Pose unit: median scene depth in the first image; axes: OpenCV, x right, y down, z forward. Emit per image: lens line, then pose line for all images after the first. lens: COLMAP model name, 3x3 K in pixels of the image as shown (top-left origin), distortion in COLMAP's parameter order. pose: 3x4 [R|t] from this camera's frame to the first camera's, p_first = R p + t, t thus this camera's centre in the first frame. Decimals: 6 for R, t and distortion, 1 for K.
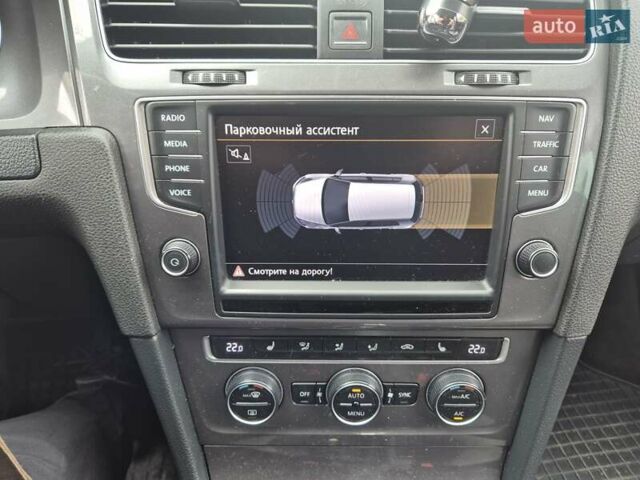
lens RADIAL K [[443.5, 0, 320.0], [0, 443.5, 240.0], [0, 0, 1]] dist [0.043529, -0.045609]
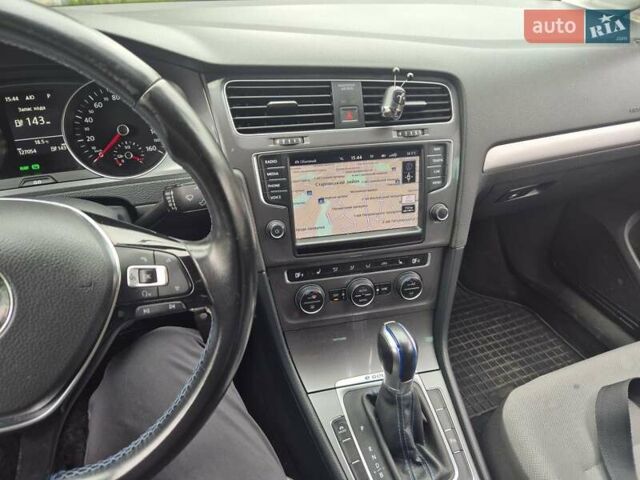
lens RADIAL K [[443.5, 0, 320.0], [0, 443.5, 240.0], [0, 0, 1]] dist [0.043529, -0.045609]
pose [[0.972689, -0.112090, 0.203255, -0.541428], [0.108311, 0.993675, 0.029659, 0.048779], [-0.205294, -0.006834, 0.978676, -1.012765]]
